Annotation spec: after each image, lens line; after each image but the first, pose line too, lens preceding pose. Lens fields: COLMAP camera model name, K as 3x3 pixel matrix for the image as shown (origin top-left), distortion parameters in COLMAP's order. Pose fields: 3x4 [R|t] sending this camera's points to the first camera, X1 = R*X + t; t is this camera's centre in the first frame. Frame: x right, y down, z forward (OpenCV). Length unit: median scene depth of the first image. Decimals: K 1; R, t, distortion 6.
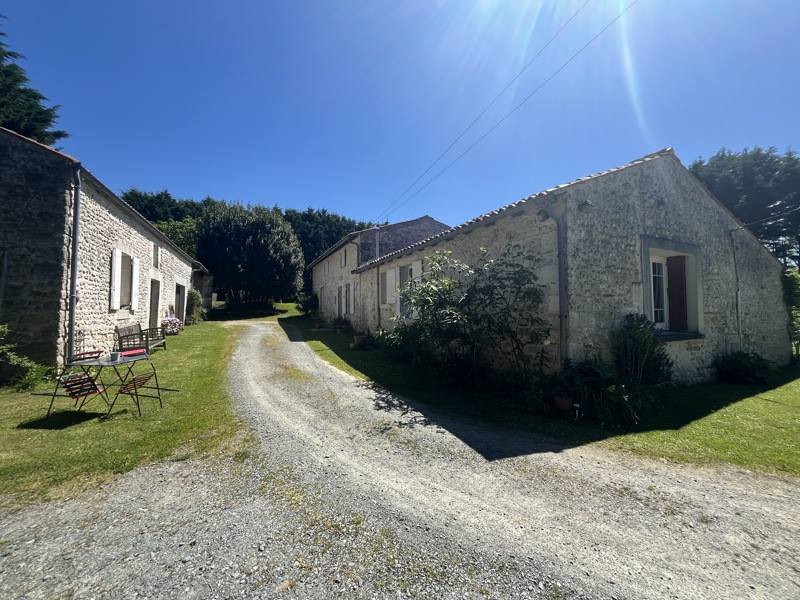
lens RADIAL K [[322.7, 0, 399.9], [0, 322.7, 298.8], [0, 0, 1]] dist [0.001903, 0.000072]
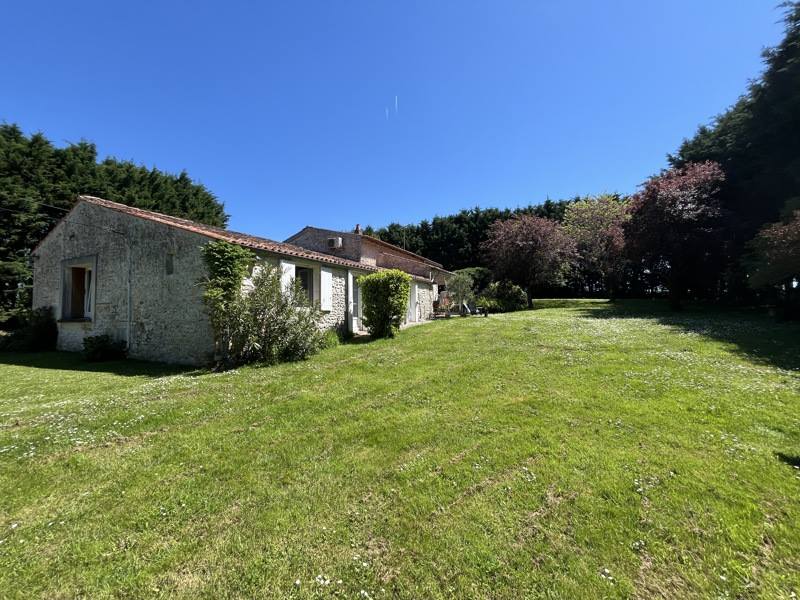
lens RADIAL K [[322.7, 0, 402.3], [0, 322.7, 300.4], [0, 0, 1]] dist [0.001903, 0.000072]
pose [[0.677923, -0.035470, -0.734277, 2.615074], [0.036464, 0.999228, -0.014602, 0.092748], [0.734228, -0.016876, 0.678693, 0.994776]]
